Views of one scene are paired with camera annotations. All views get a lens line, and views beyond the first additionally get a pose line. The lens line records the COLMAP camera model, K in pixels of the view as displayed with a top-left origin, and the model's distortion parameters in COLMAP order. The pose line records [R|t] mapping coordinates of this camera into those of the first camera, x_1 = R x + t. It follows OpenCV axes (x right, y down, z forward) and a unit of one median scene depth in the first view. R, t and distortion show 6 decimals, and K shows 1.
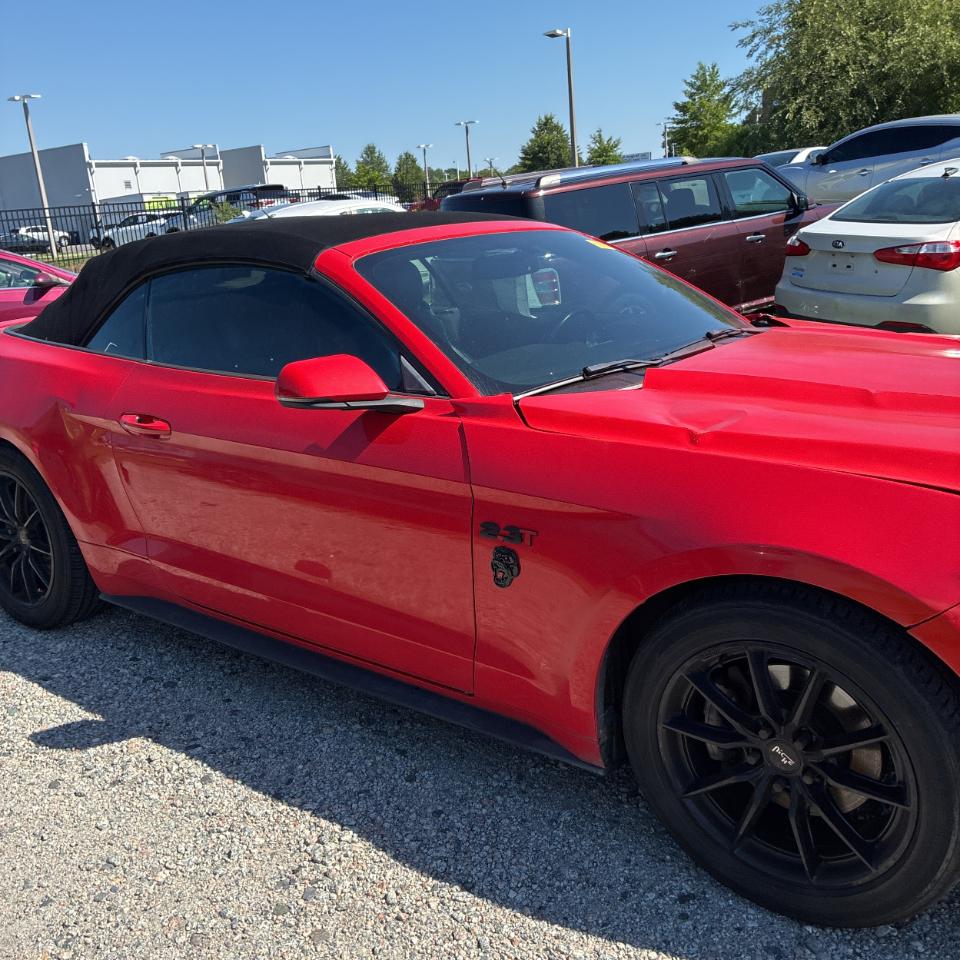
lens RADIAL K [[972.1, 0, 480.0], [0, 972.1, 480.0], [0, 0, 1]] dist [0.029124, 0.013818]
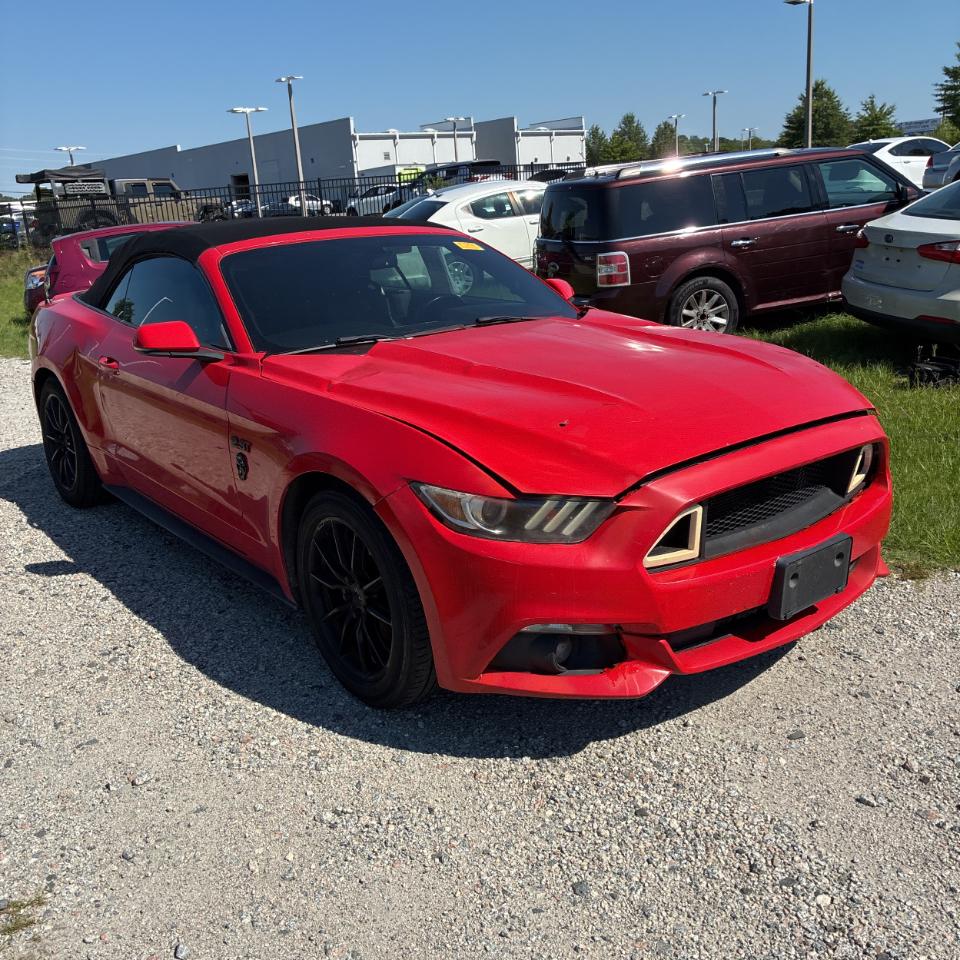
lens RADIAL K [[972.1, 0, 480.0], [0, 972.1, 480.0], [0, 0, 1]] dist [0.029124, 0.013818]
pose [[0.967968, 0.083943, -0.236624, 0.174246], [-0.077235, 0.996308, 0.037494, 0.005950], [0.238898, -0.018017, 0.970878, -0.090967]]
